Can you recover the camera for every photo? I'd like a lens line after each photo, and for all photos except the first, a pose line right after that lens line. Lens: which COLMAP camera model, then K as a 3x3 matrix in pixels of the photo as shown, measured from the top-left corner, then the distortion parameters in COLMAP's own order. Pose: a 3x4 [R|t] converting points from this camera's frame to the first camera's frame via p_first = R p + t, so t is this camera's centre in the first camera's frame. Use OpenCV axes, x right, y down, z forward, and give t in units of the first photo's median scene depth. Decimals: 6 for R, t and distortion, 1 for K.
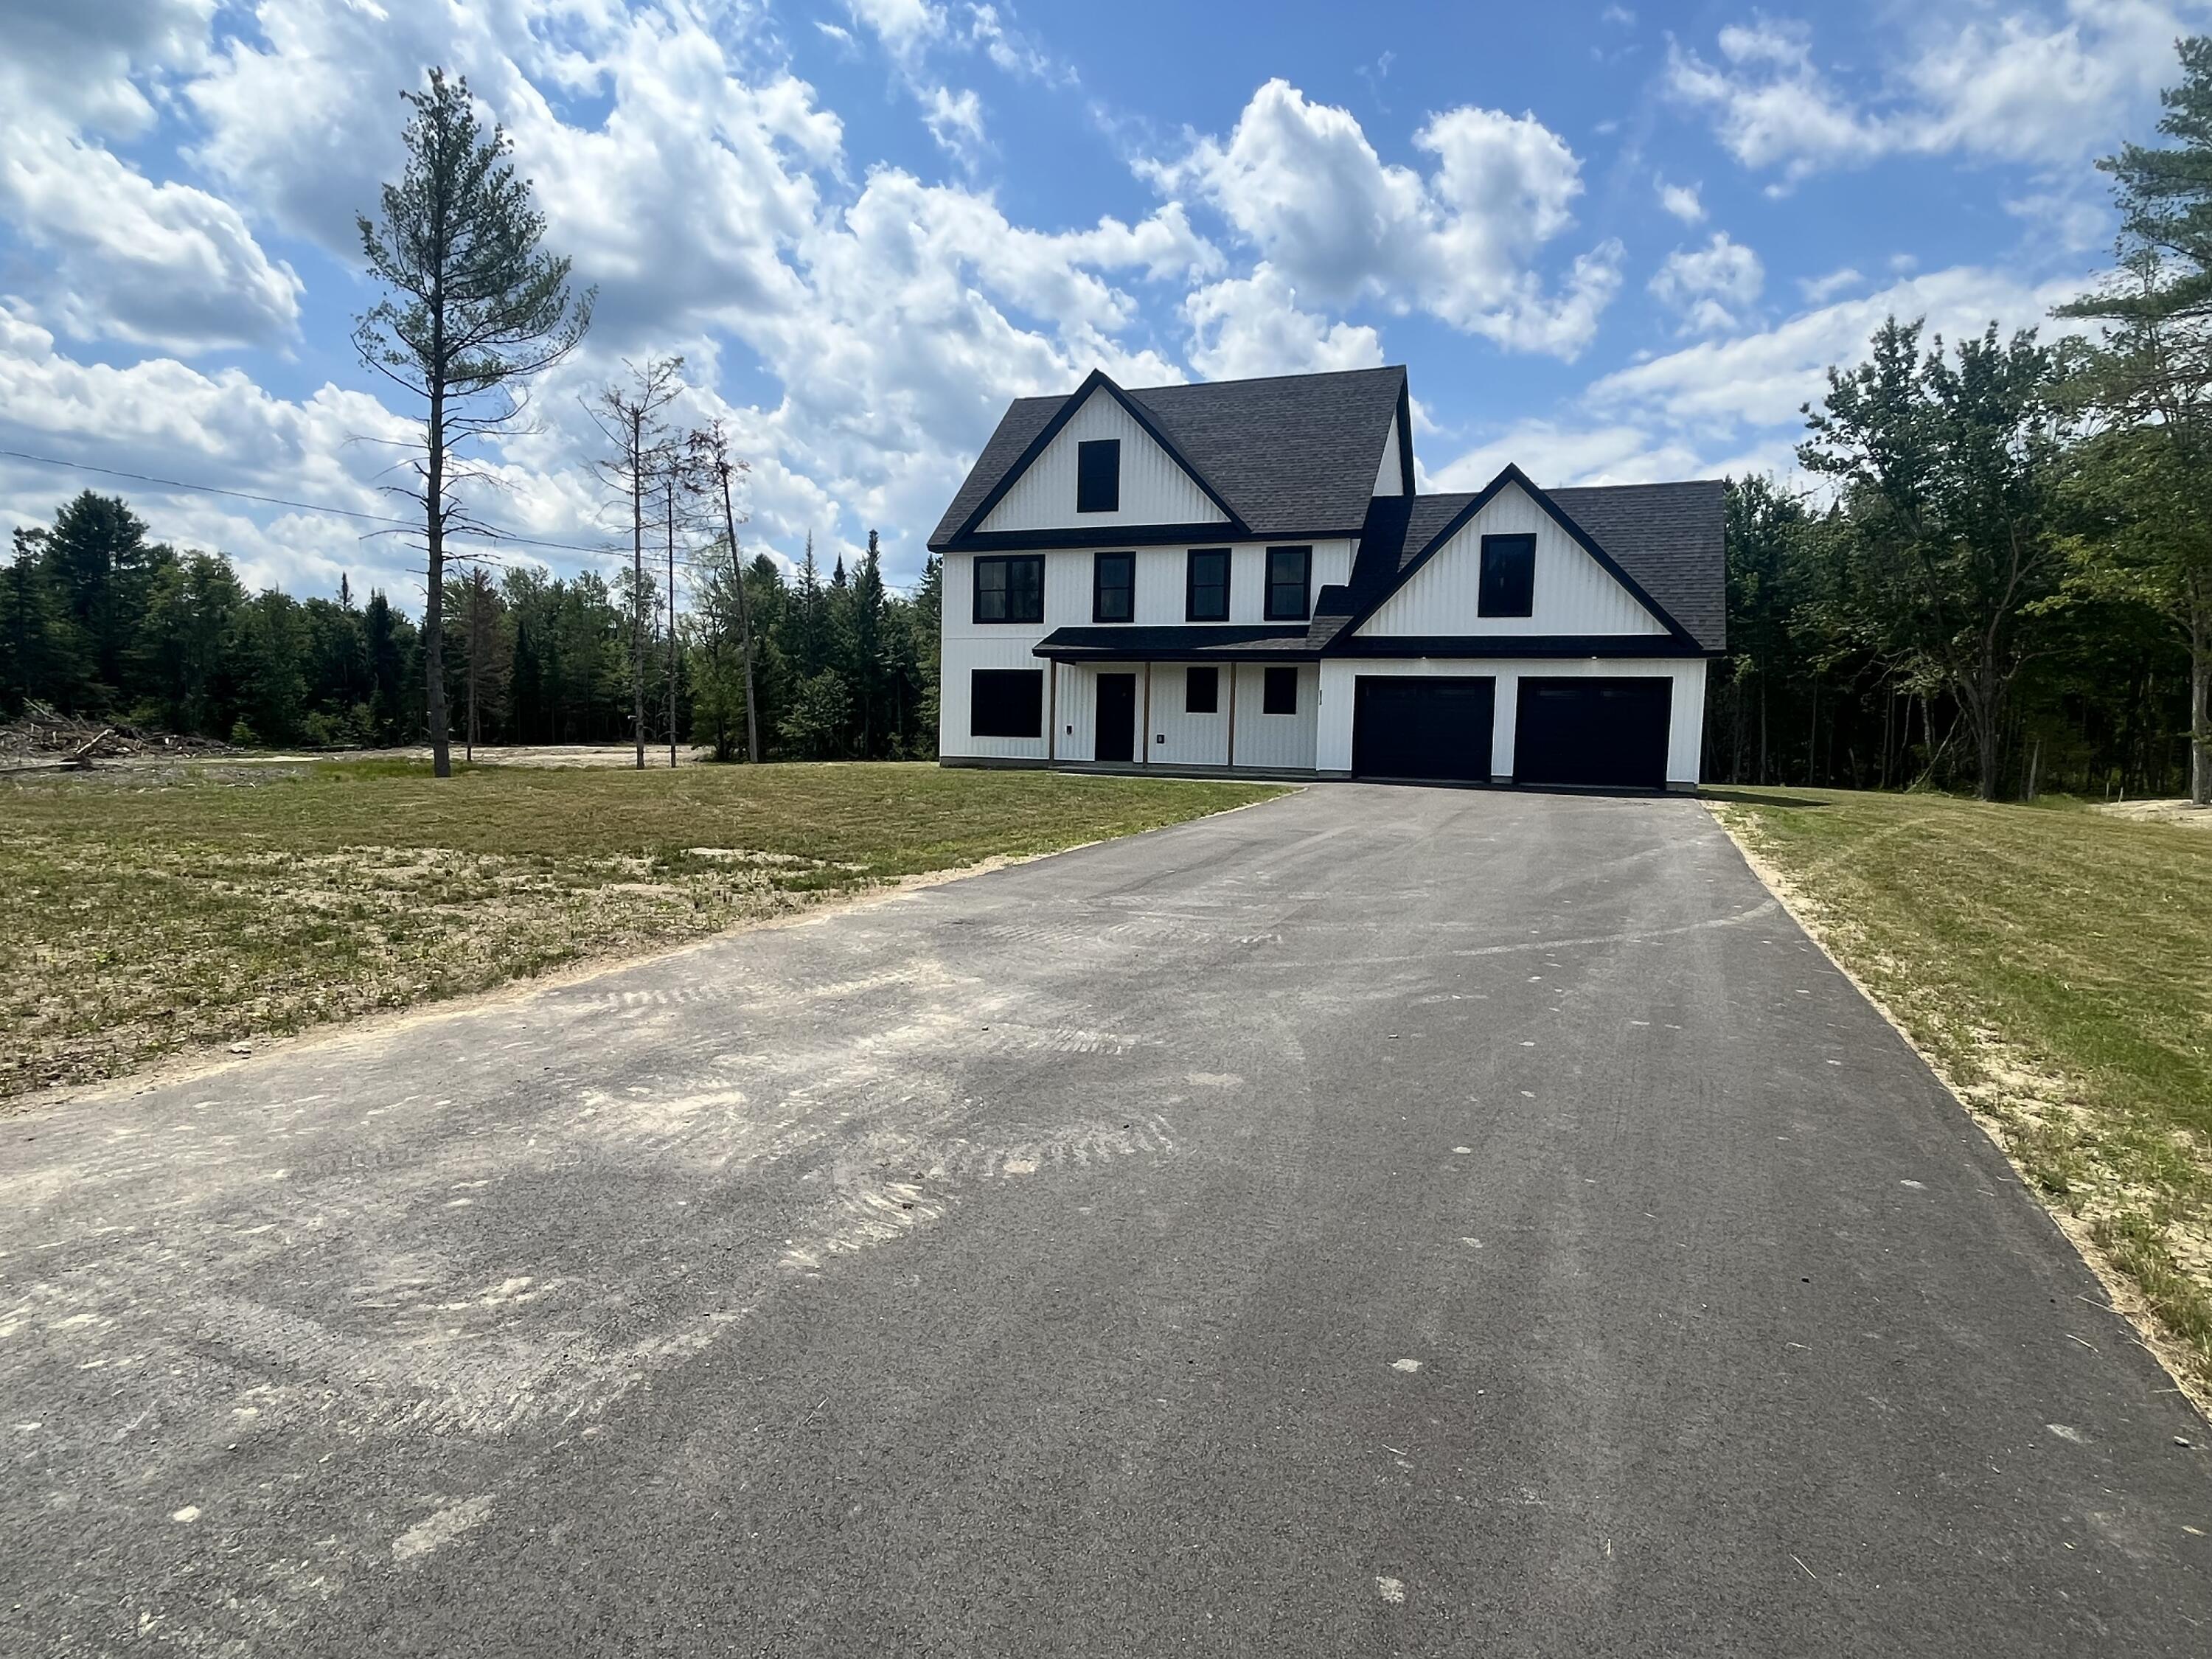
lens RADIAL K [[1224.6, 0, 1106.0], [0, 1224.6, 829.5], [0, 0, 1]] dist [-0.004697, -0.000501]
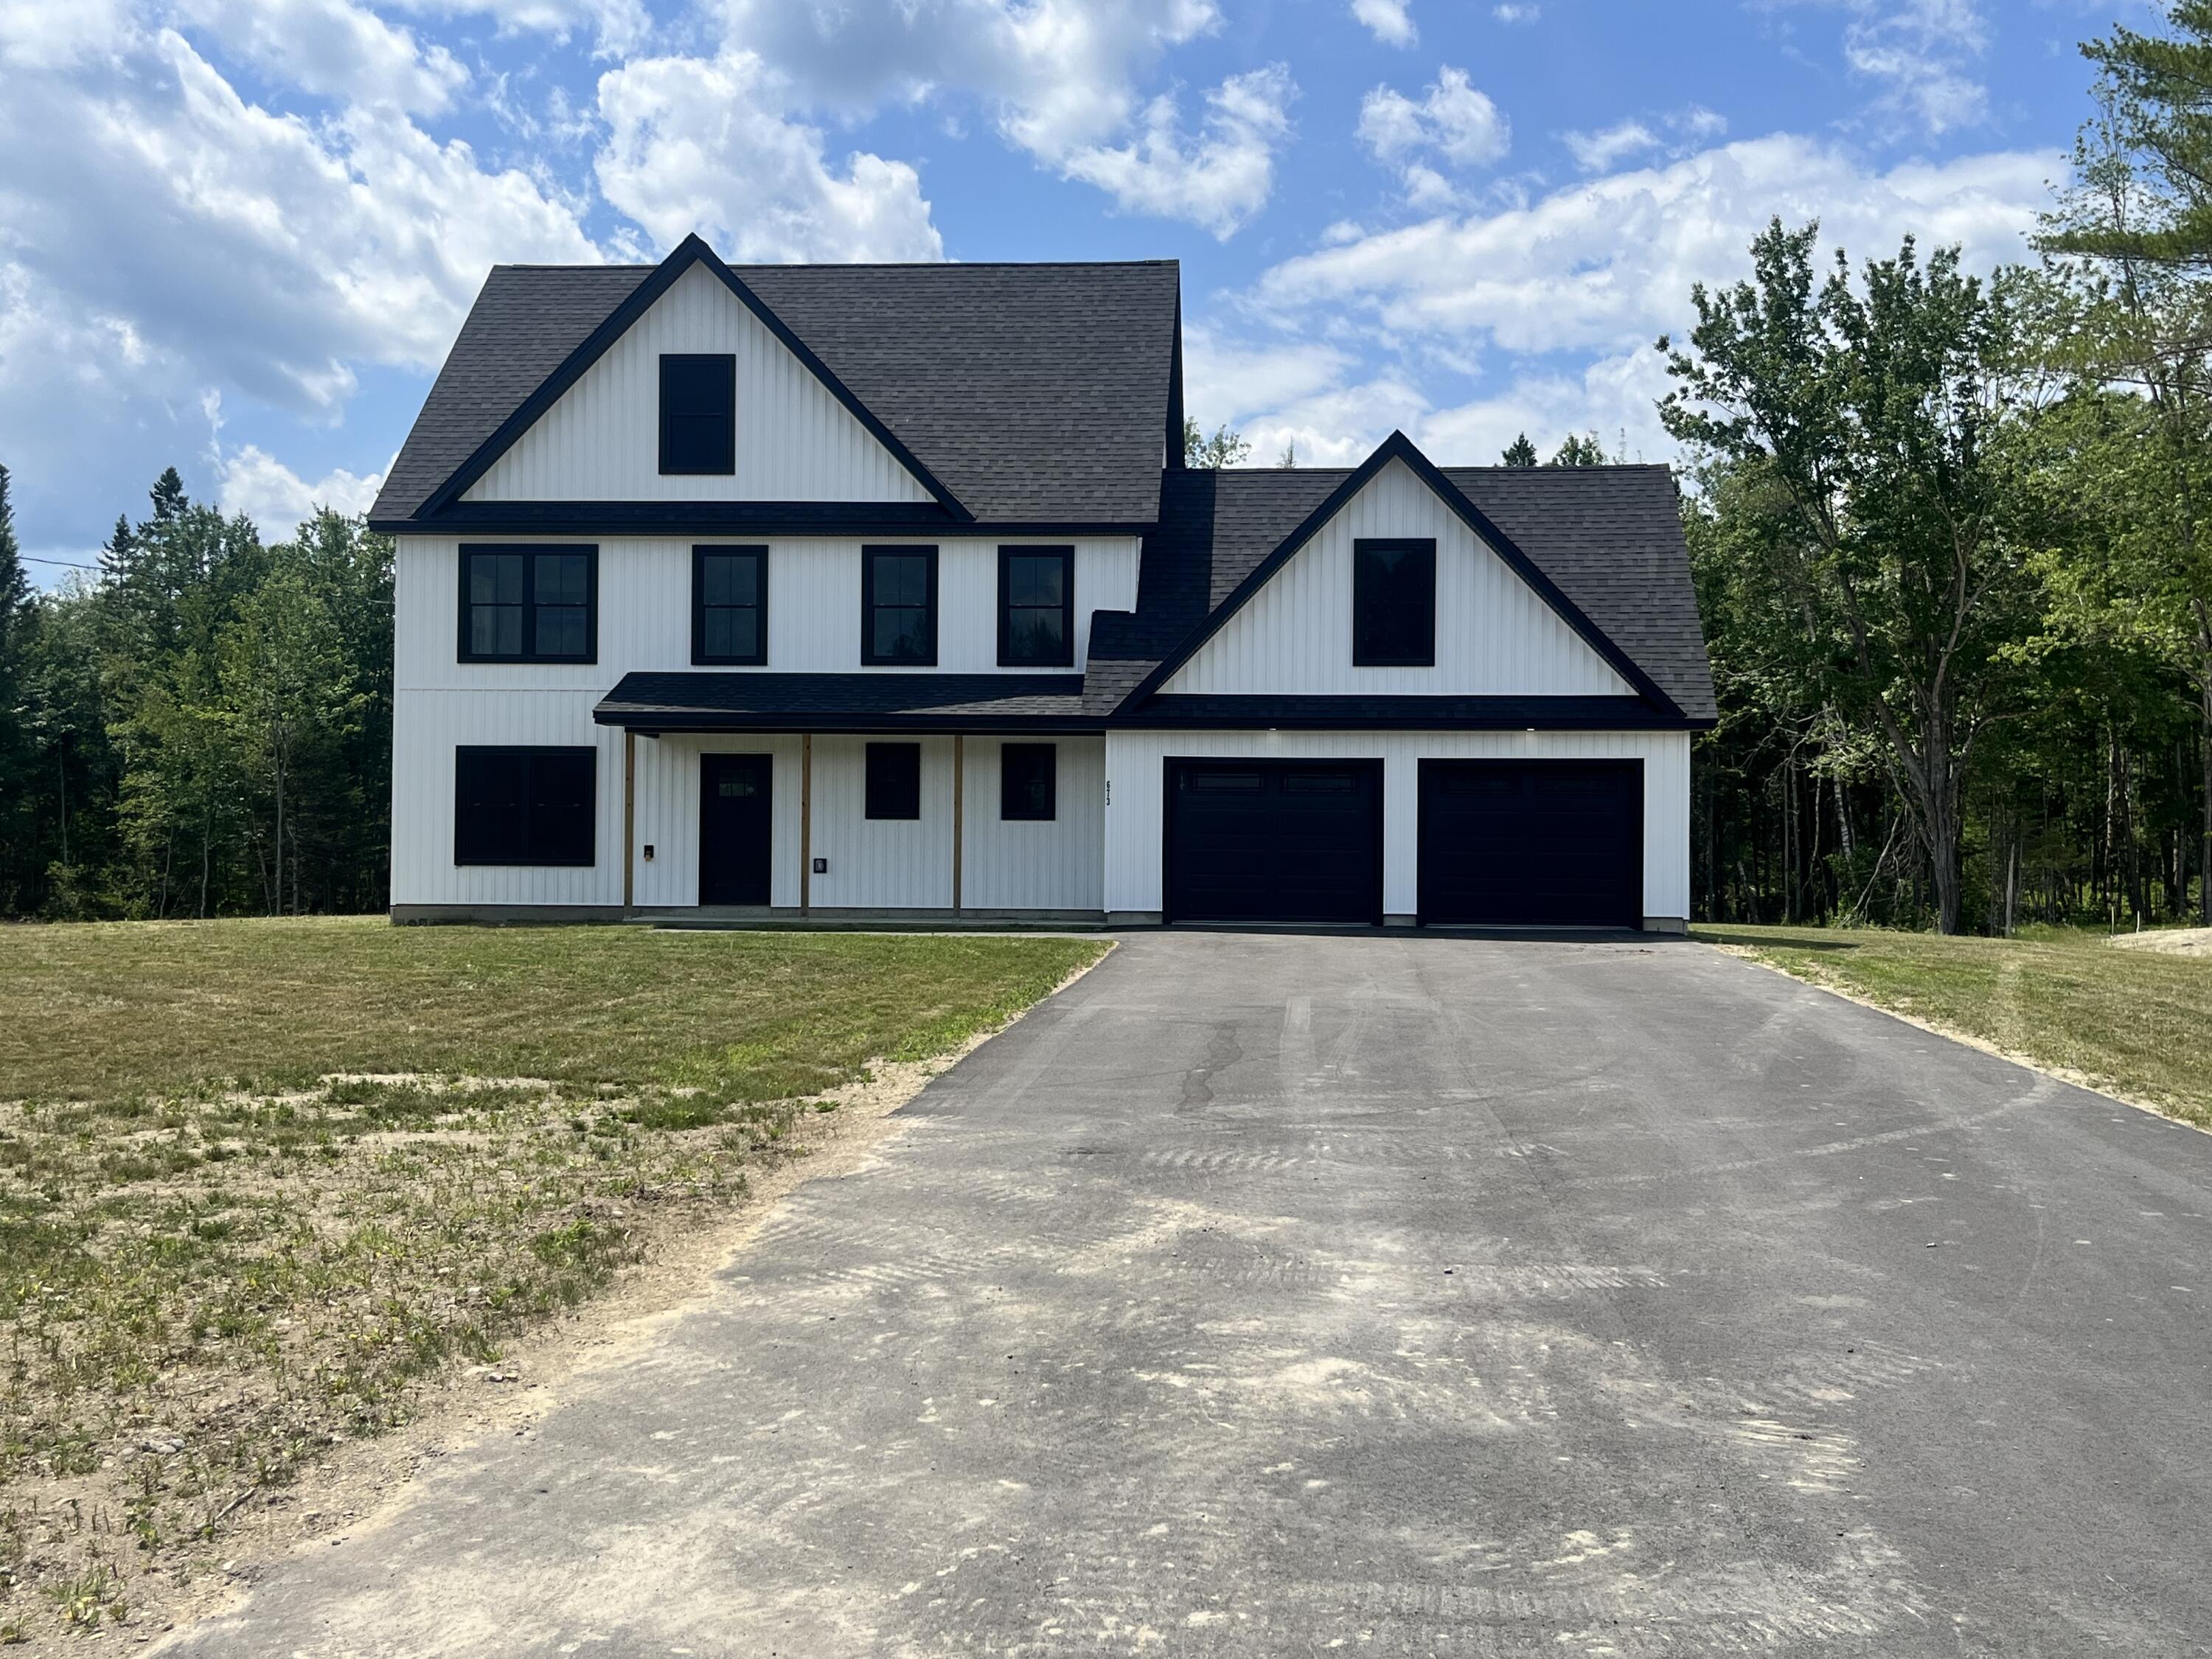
lens RADIAL K [[2206.0, 0, 1106.0], [0, 2206.0, 829.5], [0, 0, 1]] dist [0.041250, -0.107948]
pose [[0.954454, -0.012304, 0.298105, -0.131352], [0.038266, 0.995946, -0.081408, -0.000561], [-0.295895, 0.089108, 0.951055, -0.033491]]
